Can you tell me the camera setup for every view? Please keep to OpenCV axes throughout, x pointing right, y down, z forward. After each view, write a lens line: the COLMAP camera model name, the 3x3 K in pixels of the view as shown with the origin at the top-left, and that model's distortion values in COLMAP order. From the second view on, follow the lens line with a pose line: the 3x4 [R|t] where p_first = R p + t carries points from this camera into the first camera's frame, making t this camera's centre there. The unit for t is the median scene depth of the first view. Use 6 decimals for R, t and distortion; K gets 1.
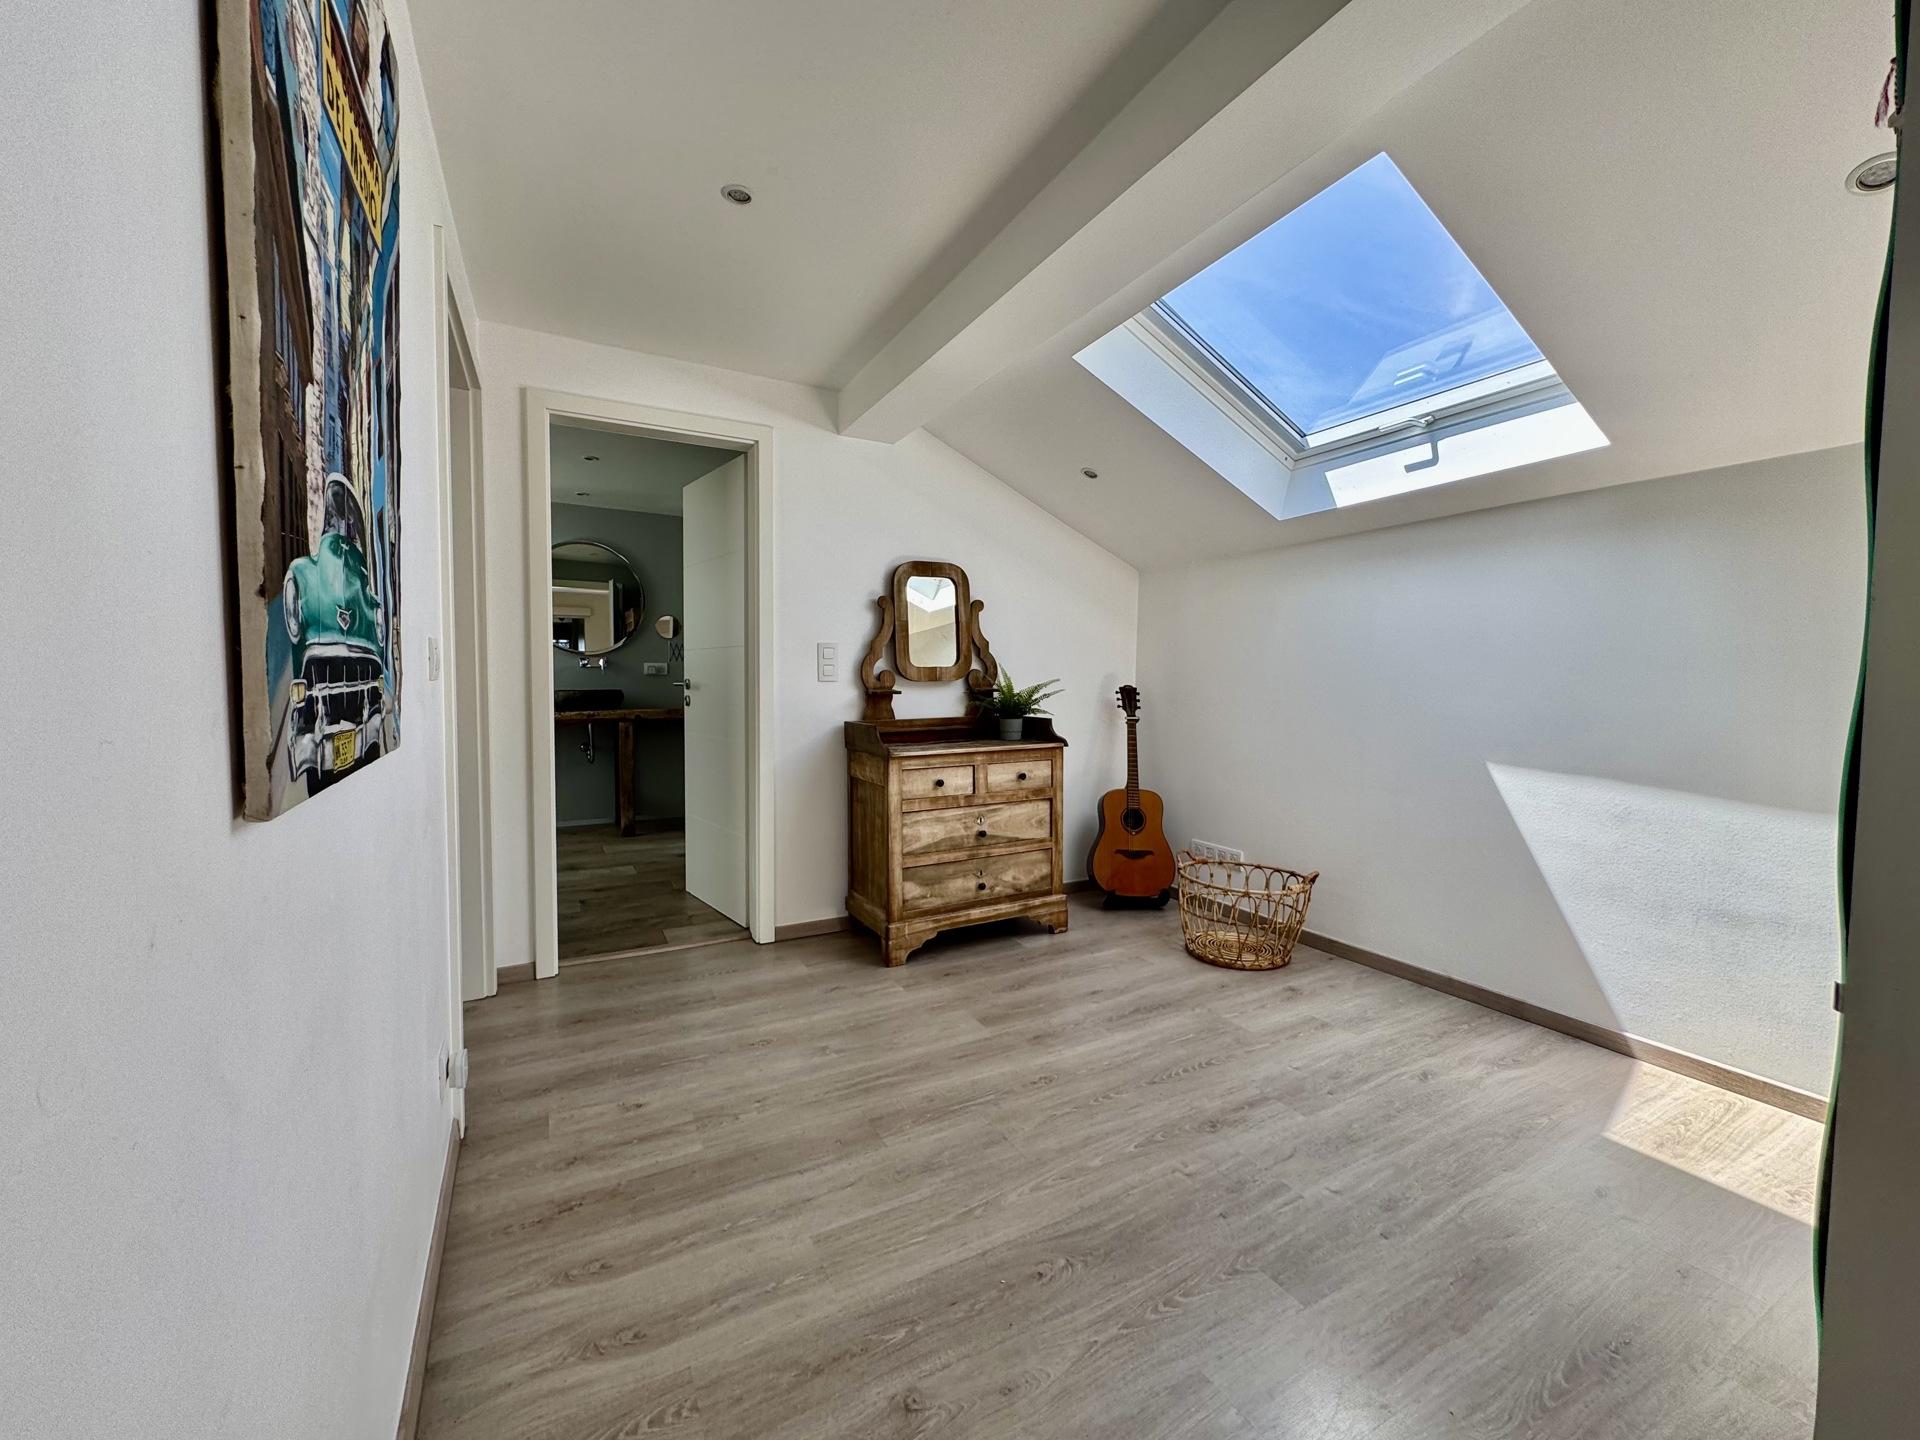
lens RADIAL K [[766.2, 0, 966.8], [0, 766.2, 719.5], [0, 0, 1]] dist [-0.003481, 0.000617]
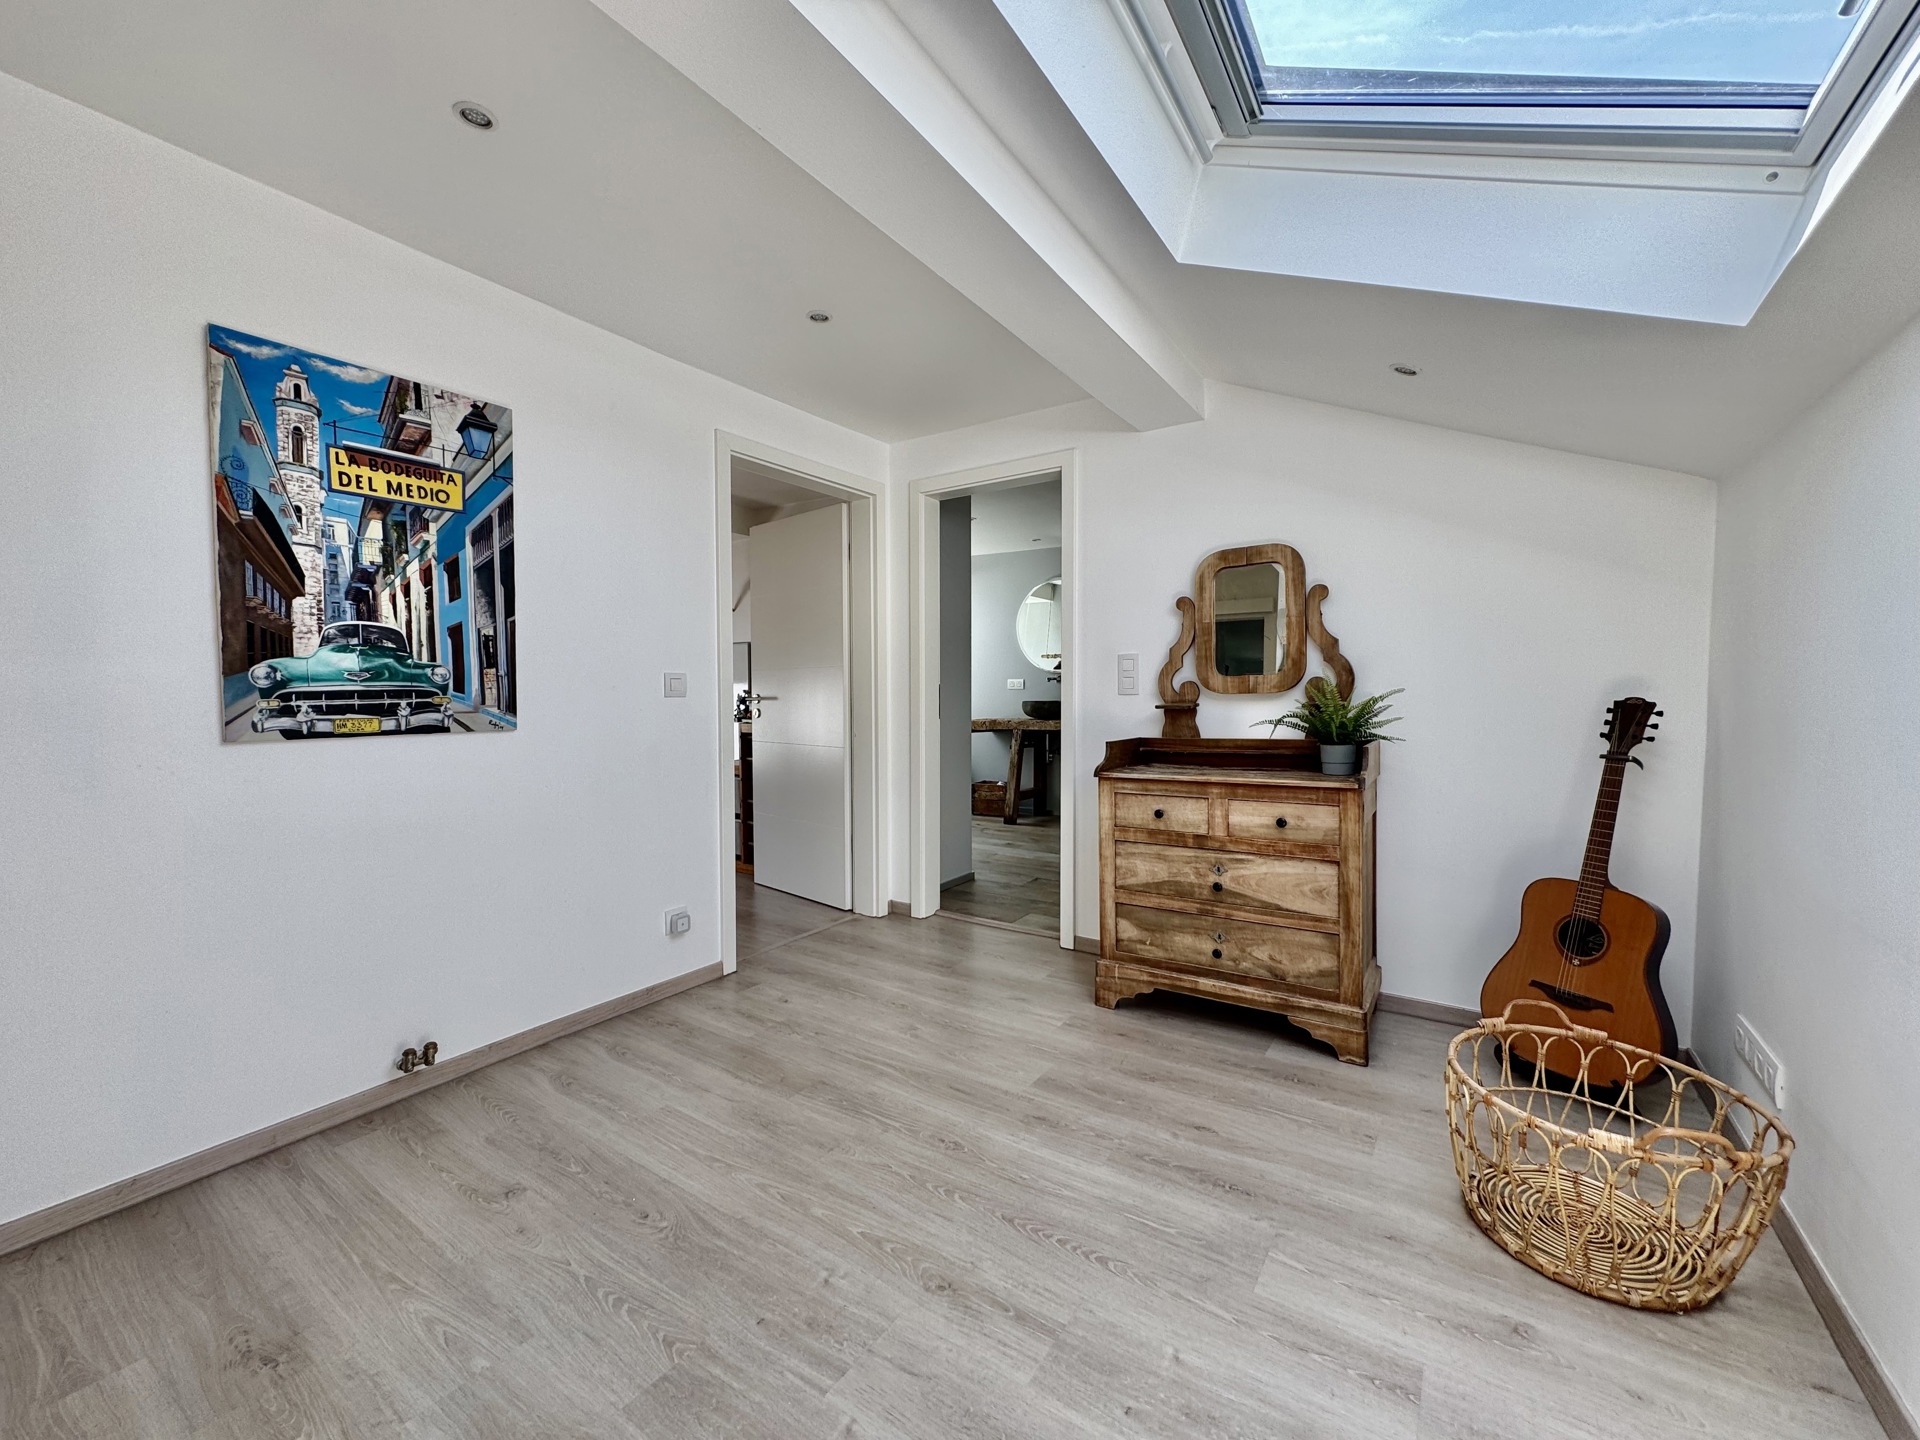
lens RADIAL K [[766.2, 0, 960.3], [0, 766.2, 718.1], [0, 0, 1]] dist [-0.003481, 0.000617]
pose [[0.456545, 0.022028, -0.889427, 0.617580], [-0.037672, 0.999275, 0.005411, -0.019406], [0.888902, 0.031036, 0.457044, 0.411862]]
